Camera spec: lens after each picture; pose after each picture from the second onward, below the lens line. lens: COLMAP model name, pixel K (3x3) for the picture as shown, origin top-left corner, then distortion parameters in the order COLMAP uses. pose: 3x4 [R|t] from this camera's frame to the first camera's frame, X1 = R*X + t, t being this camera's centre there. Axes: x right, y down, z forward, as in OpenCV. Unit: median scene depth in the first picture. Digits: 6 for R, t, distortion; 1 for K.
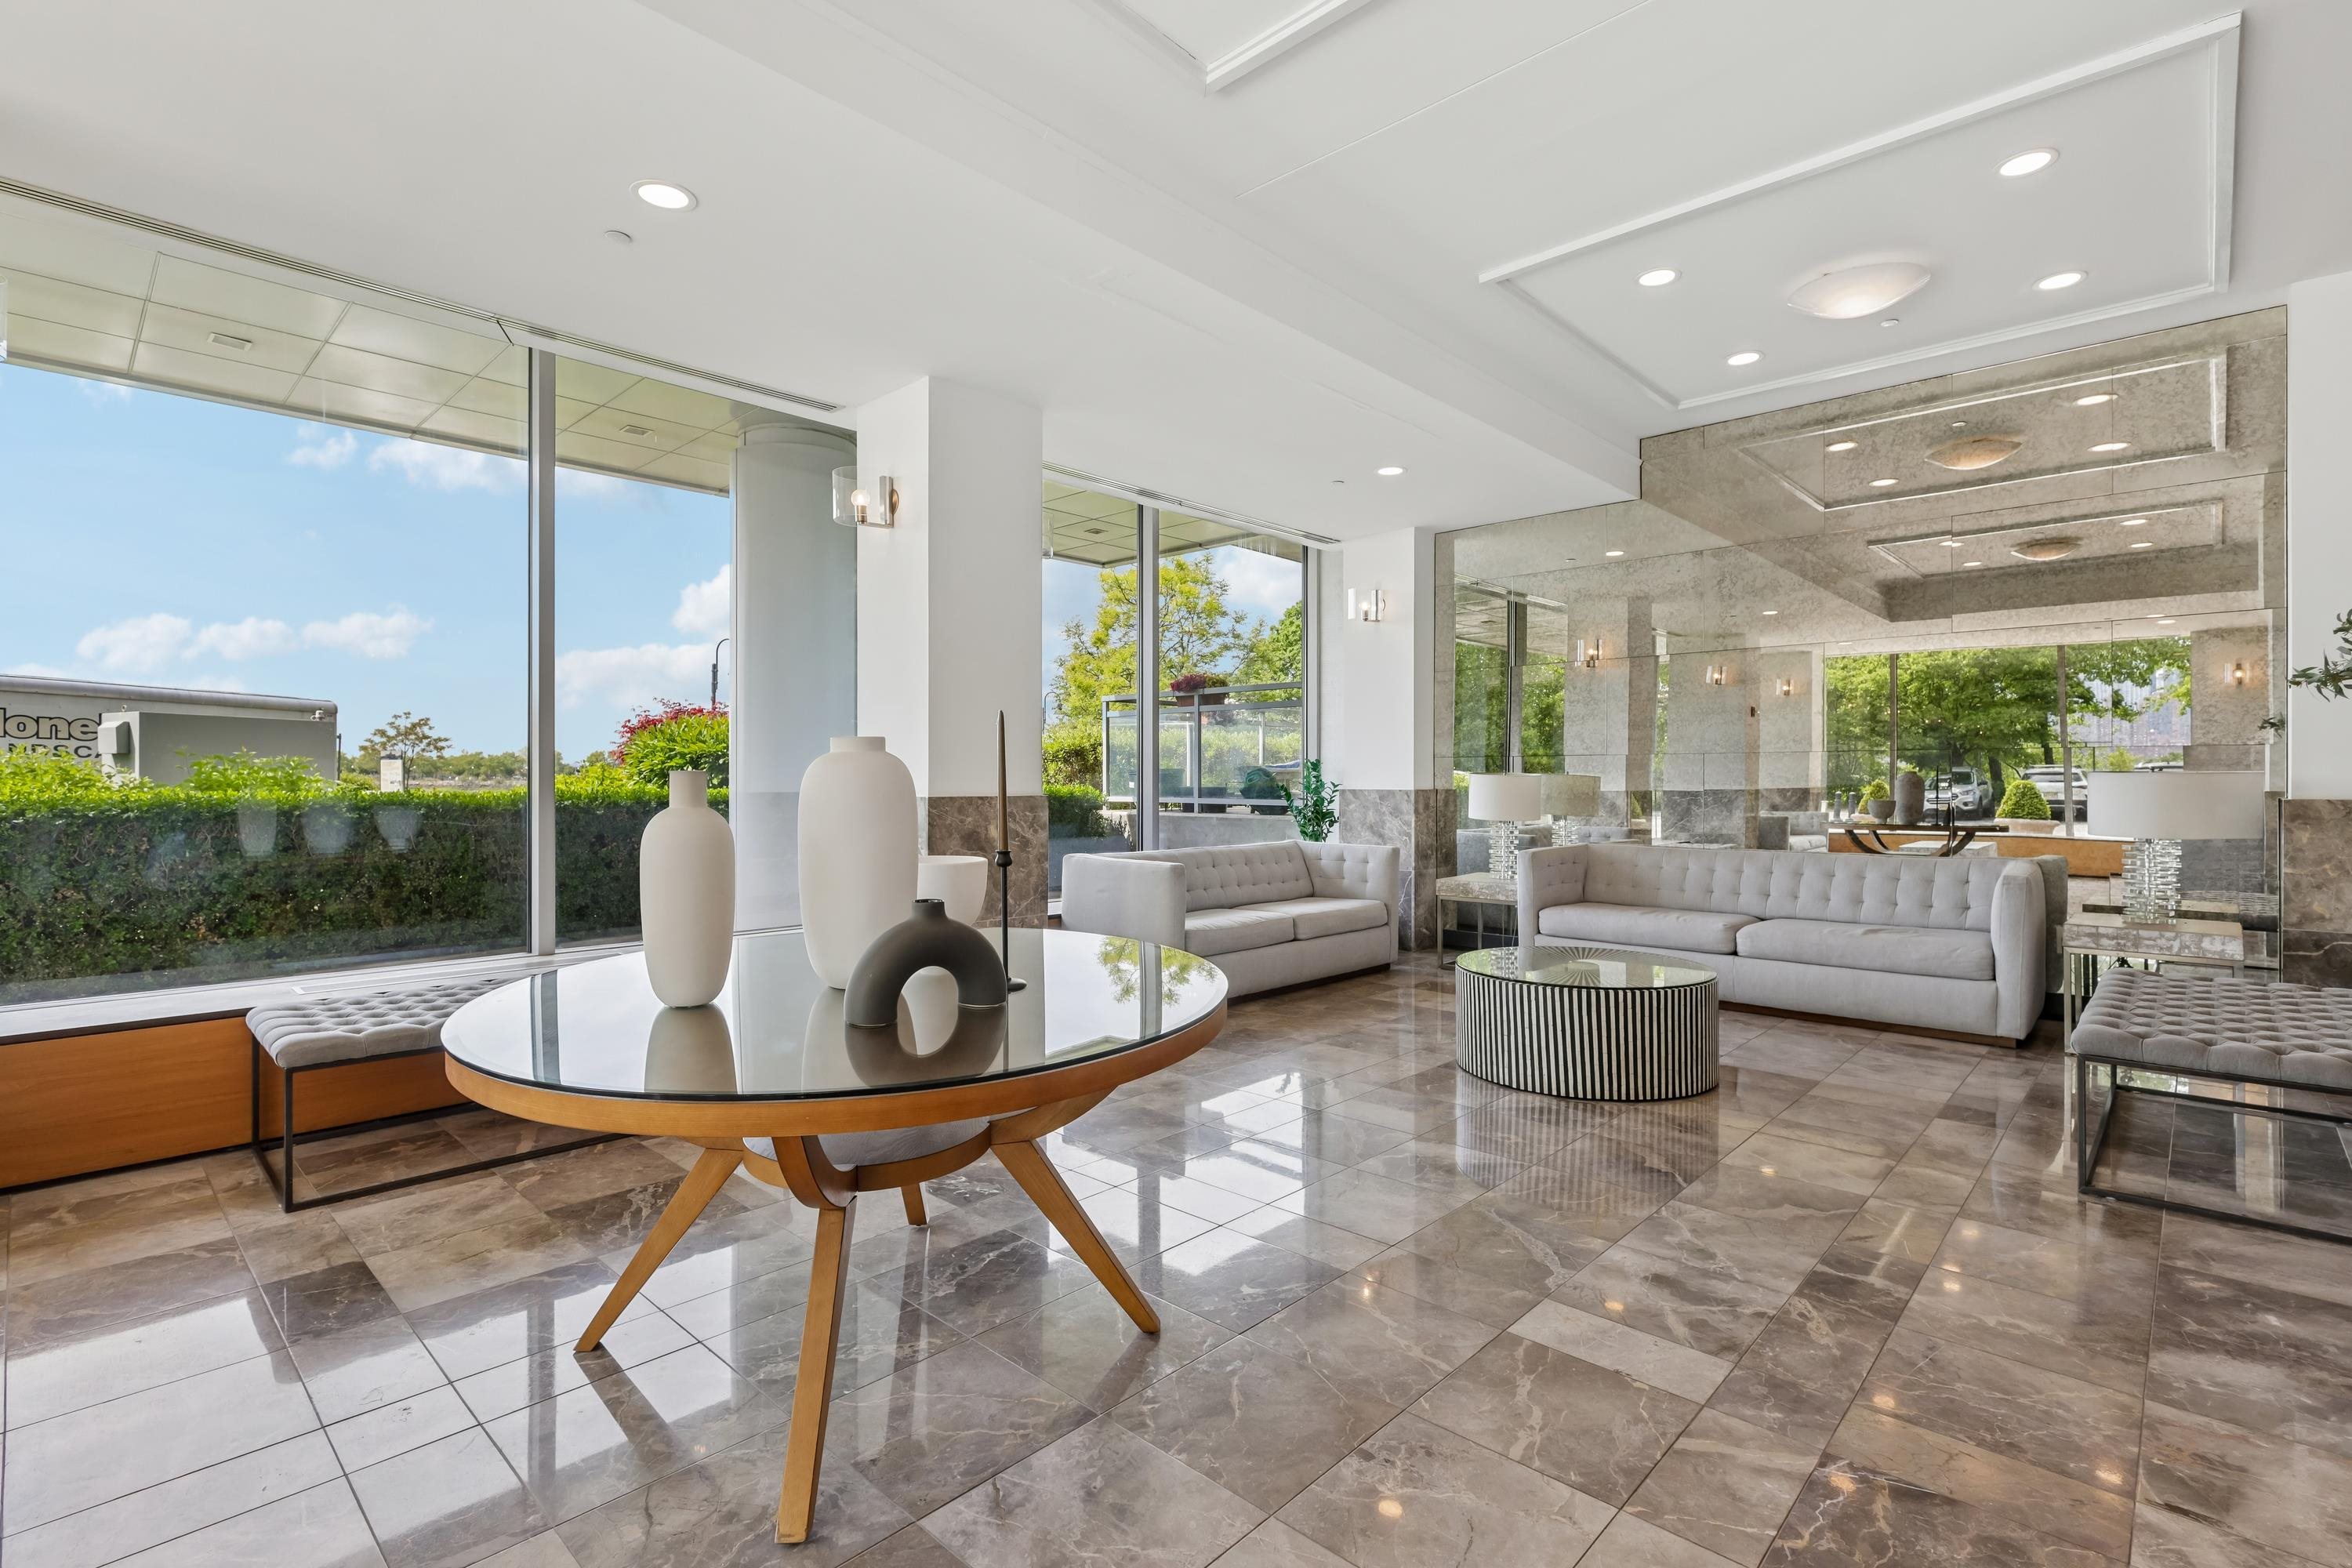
lens RADIAL K [[1085.7, 0, 1164.8], [0, 1085.7, 784.6], [0, 0, 1]] dist [-0.001849, 0.002251]
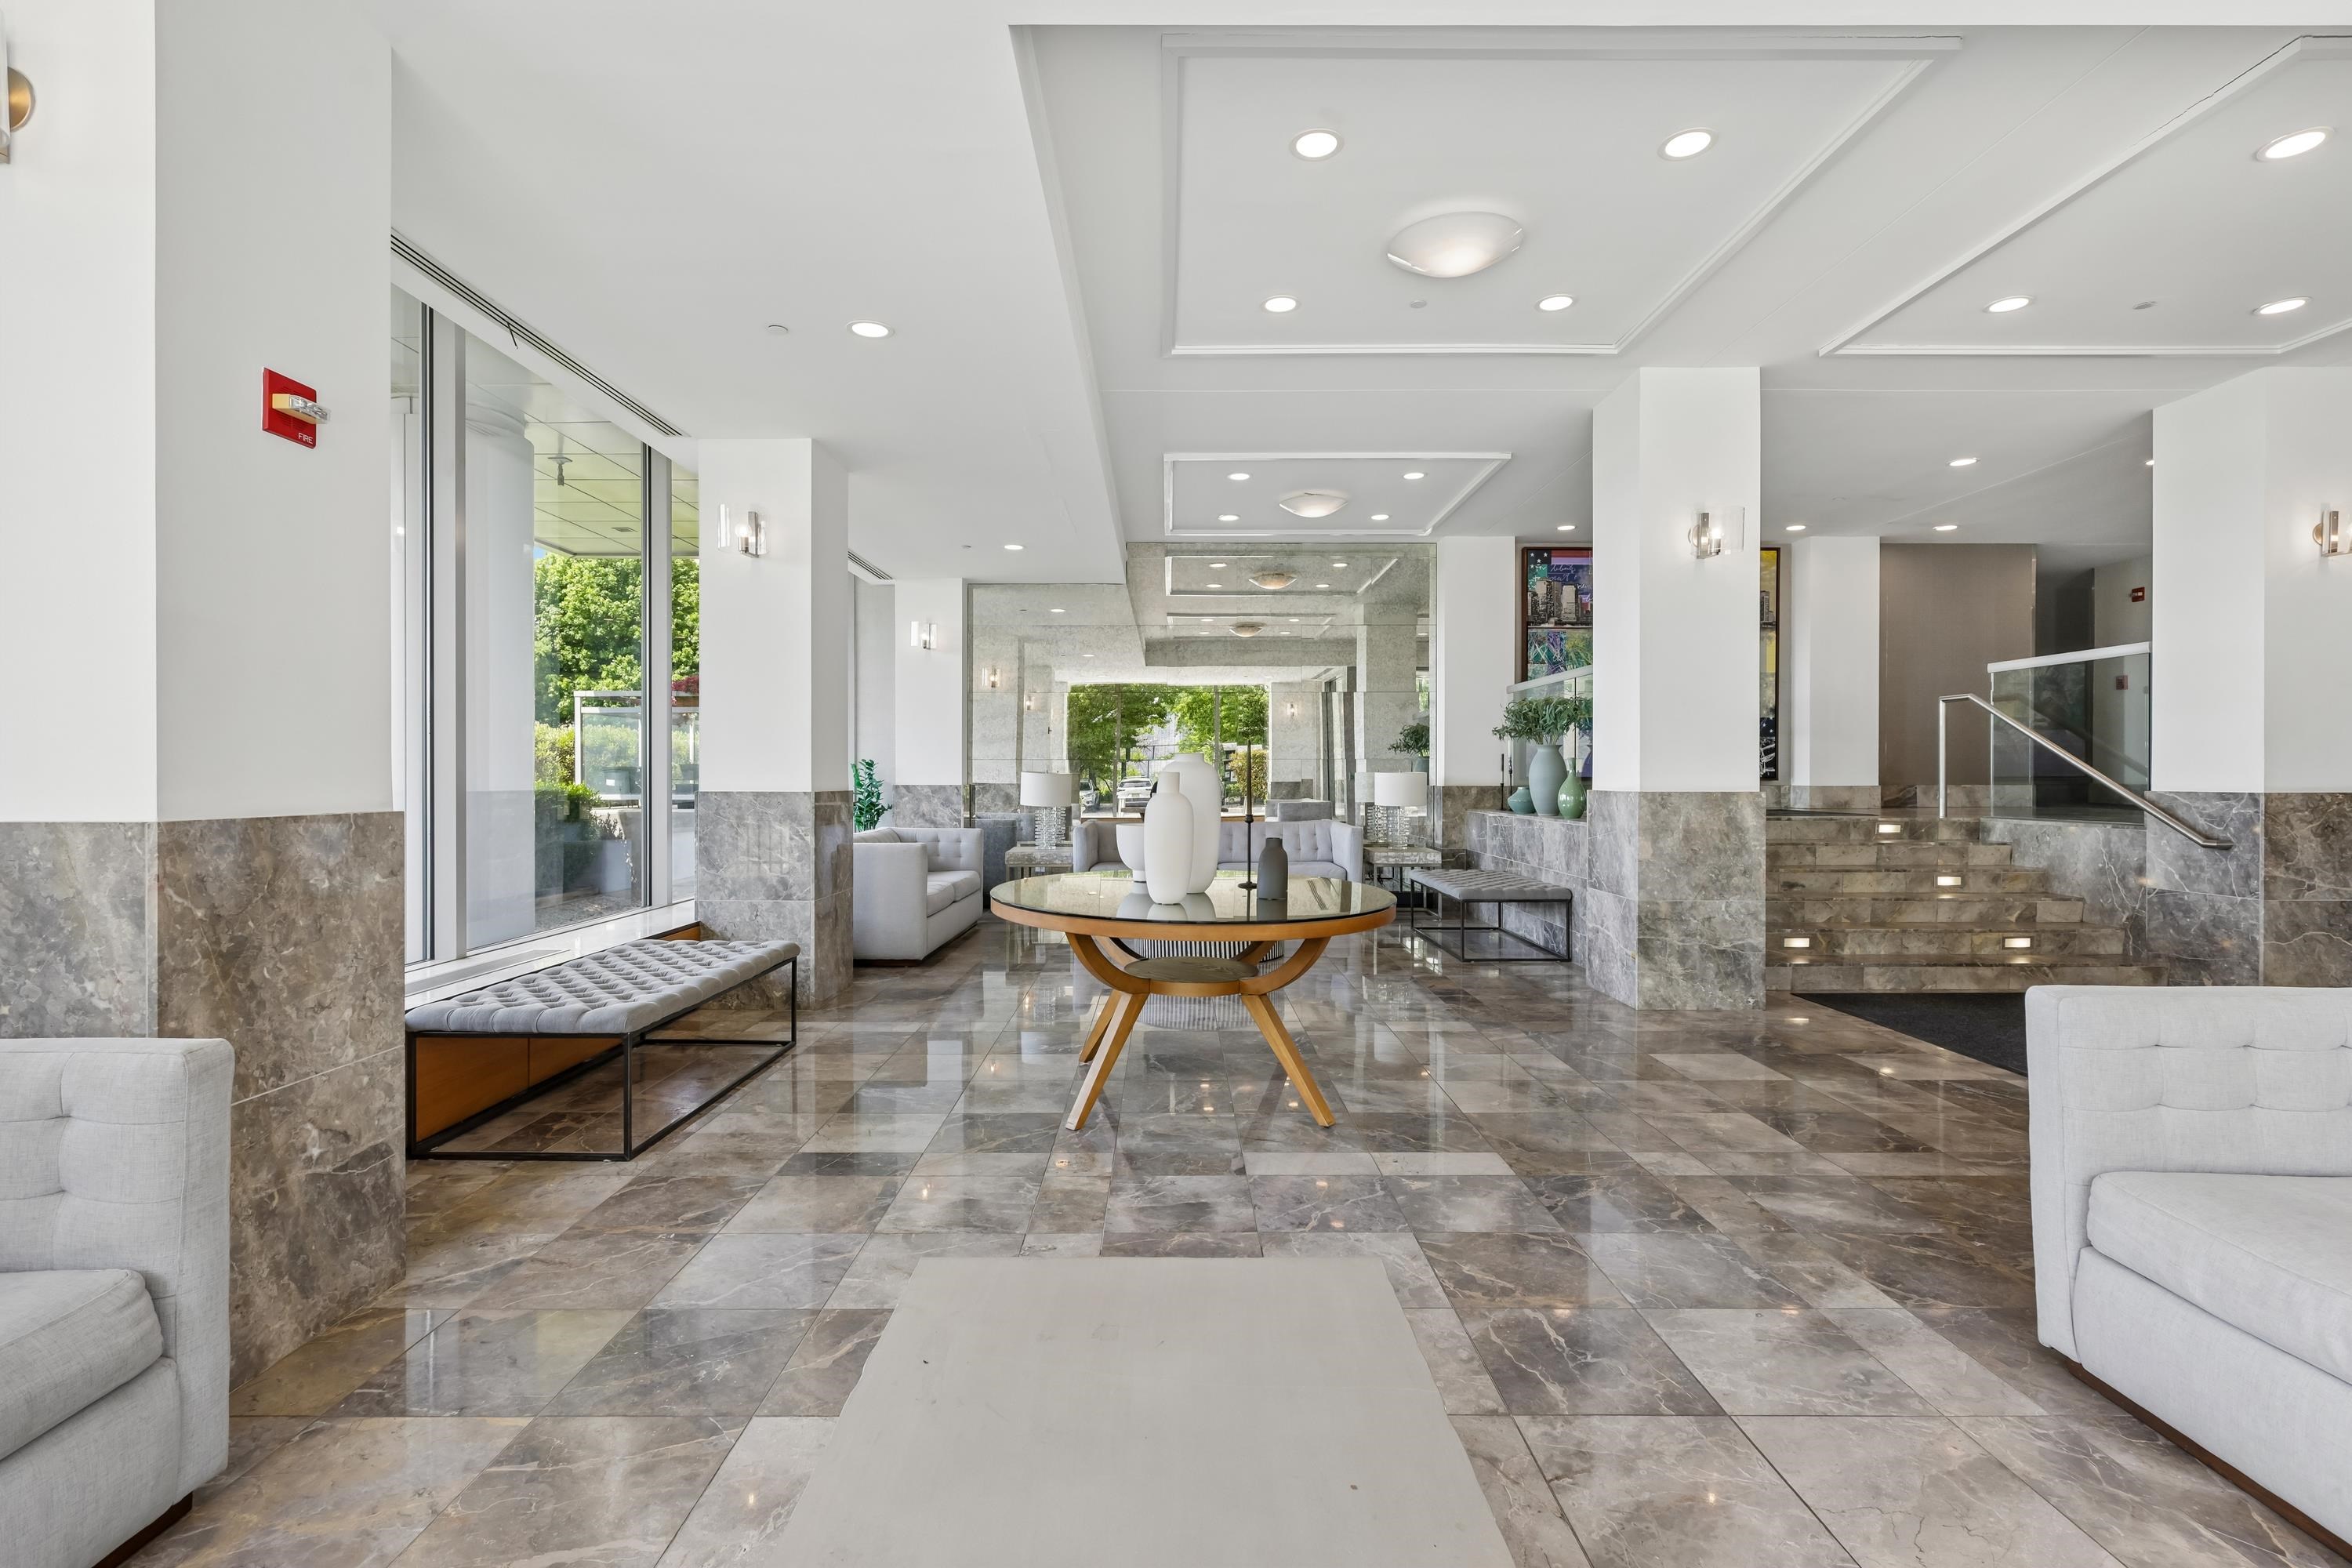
lens RADIAL K [[1085.7, 0, 1164.4], [0, 1085.7, 779.6], [0, 0, 1]] dist [-0.001849, 0.002251]
pose [[0.725267, -0.003152, 0.688460, -0.552477], [0.004448, 0.999990, -0.000109, 0.000108], [-0.688453, 0.003141, 0.725274, -0.094924]]
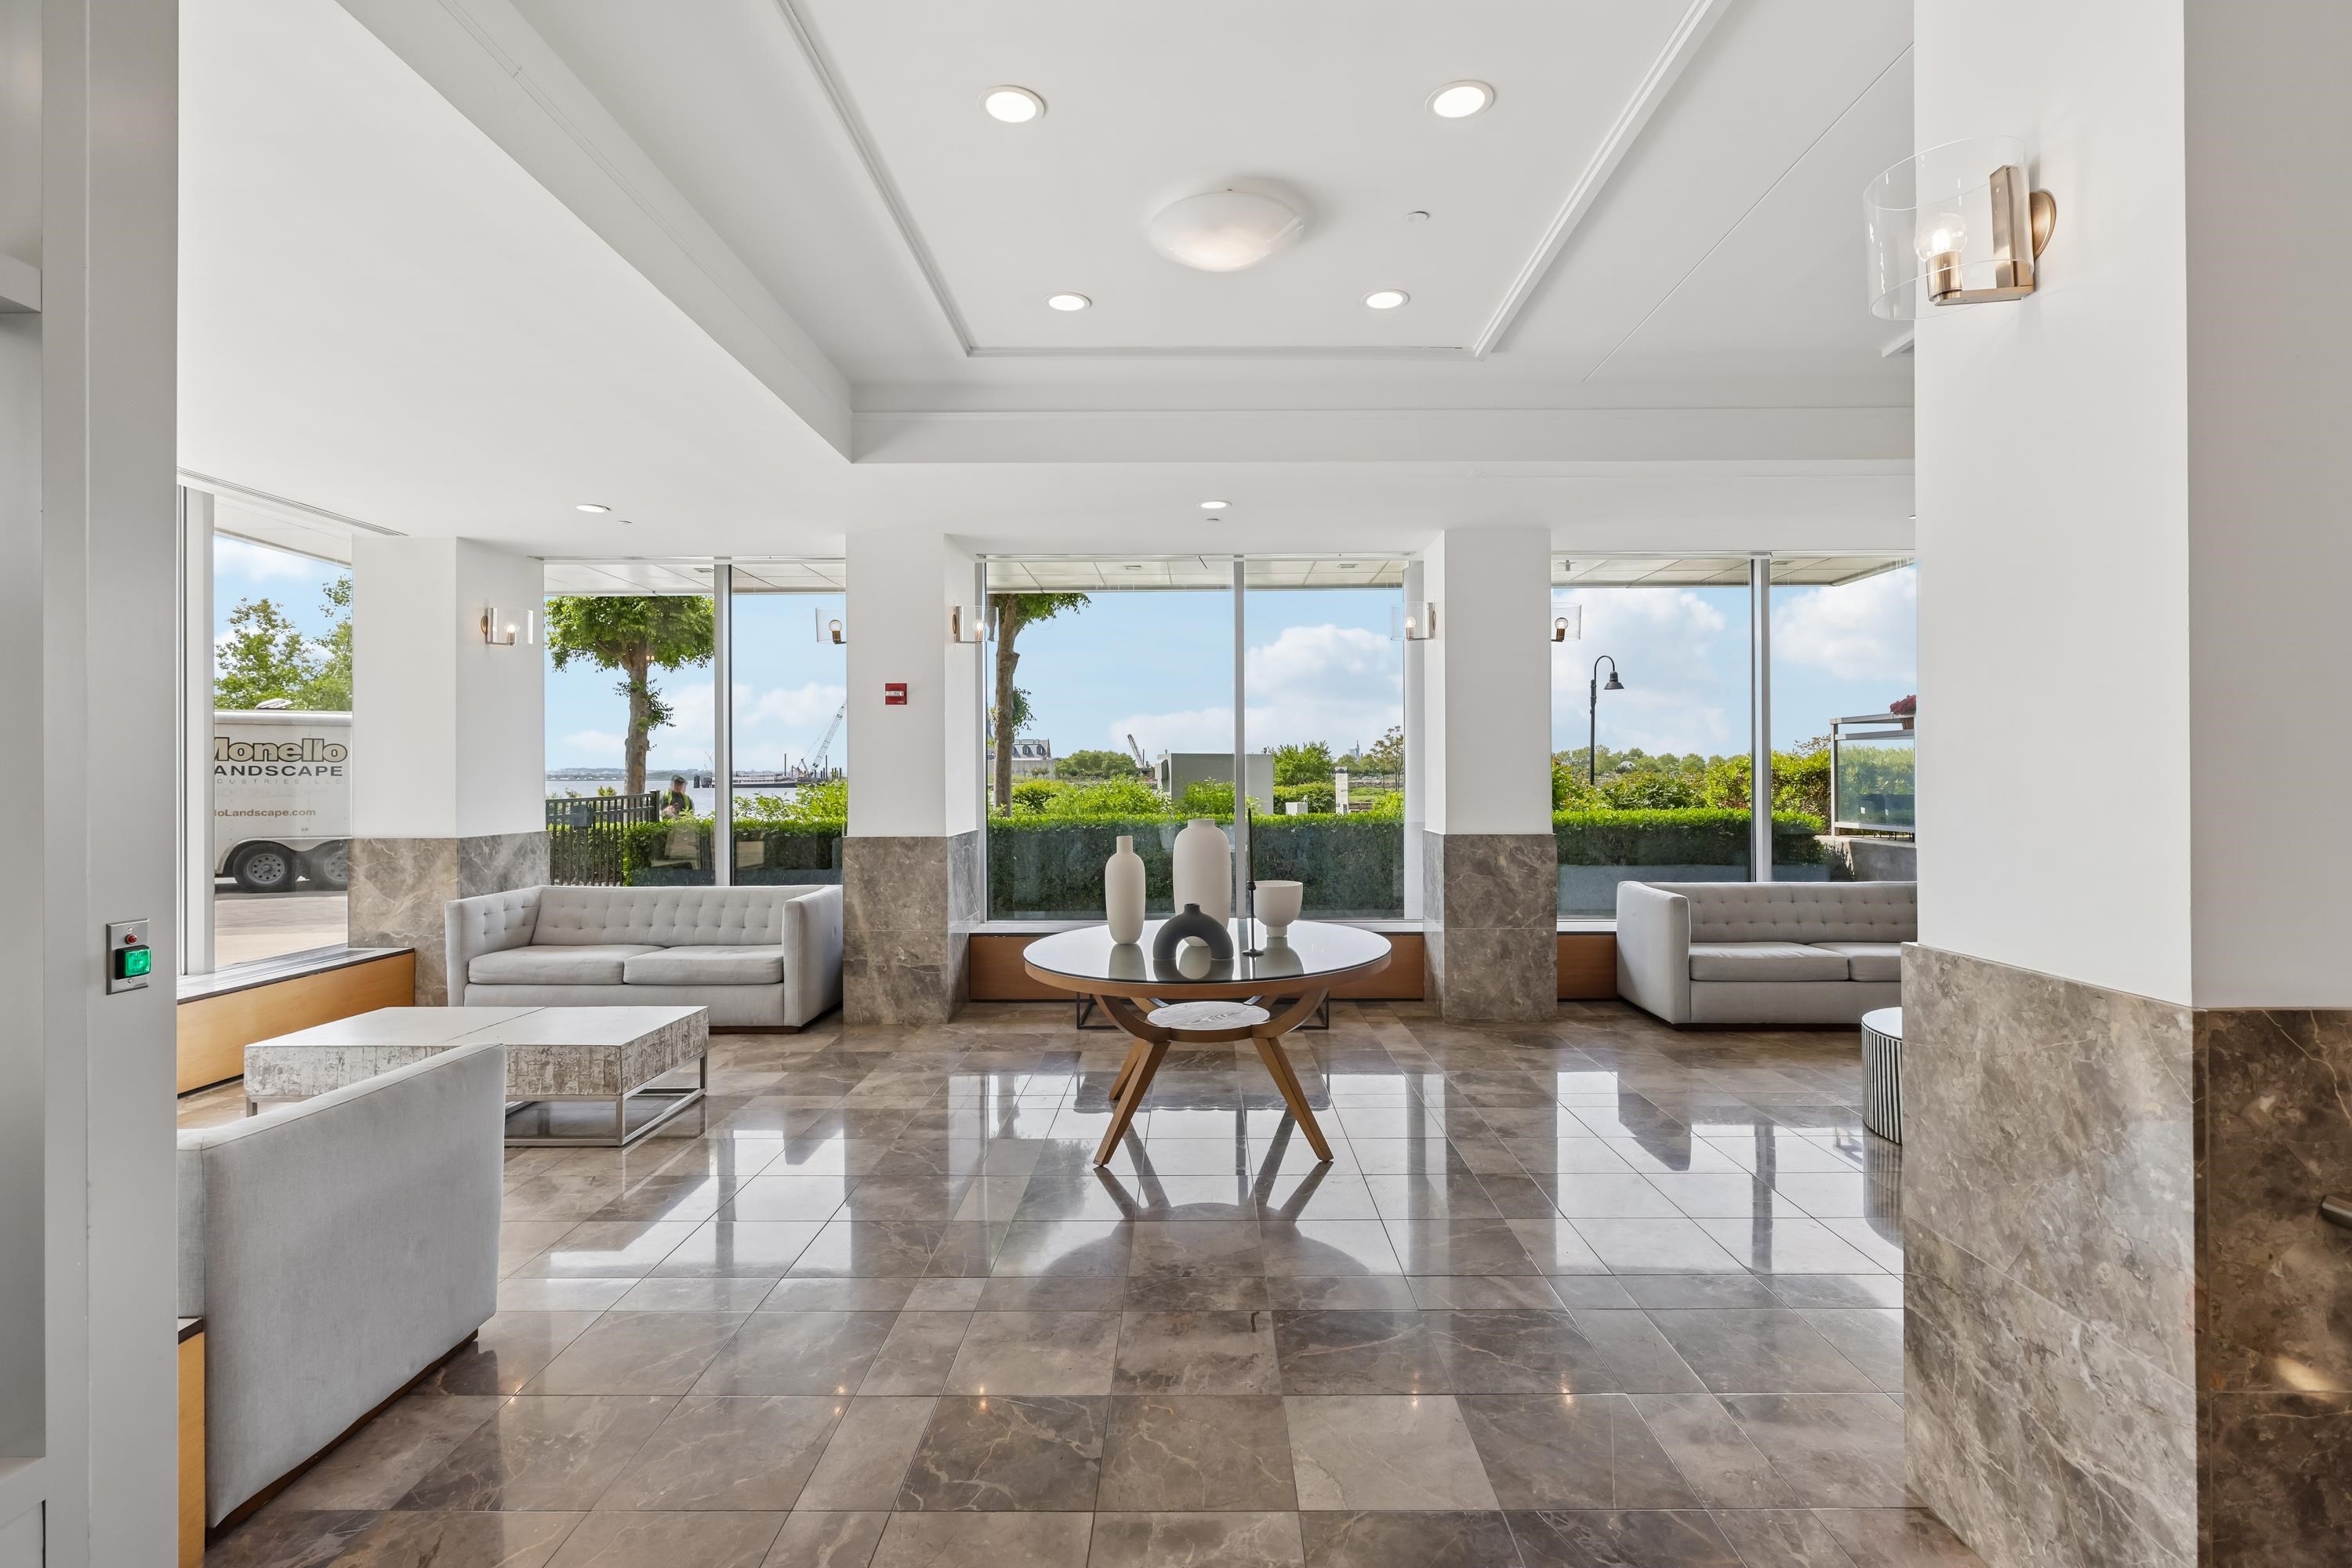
lens RADIAL K [[1085.7, 0, 1188.5], [0, 1085.7, 776.3], [0, 0, 1]] dist [-0.001849, 0.002251]
pose [[0.683708, -0.004390, -0.729743, 0.413898], [0.000722, 0.999985, -0.005339, -0.040322], [0.729756, 0.003123, 0.683701, -0.134322]]
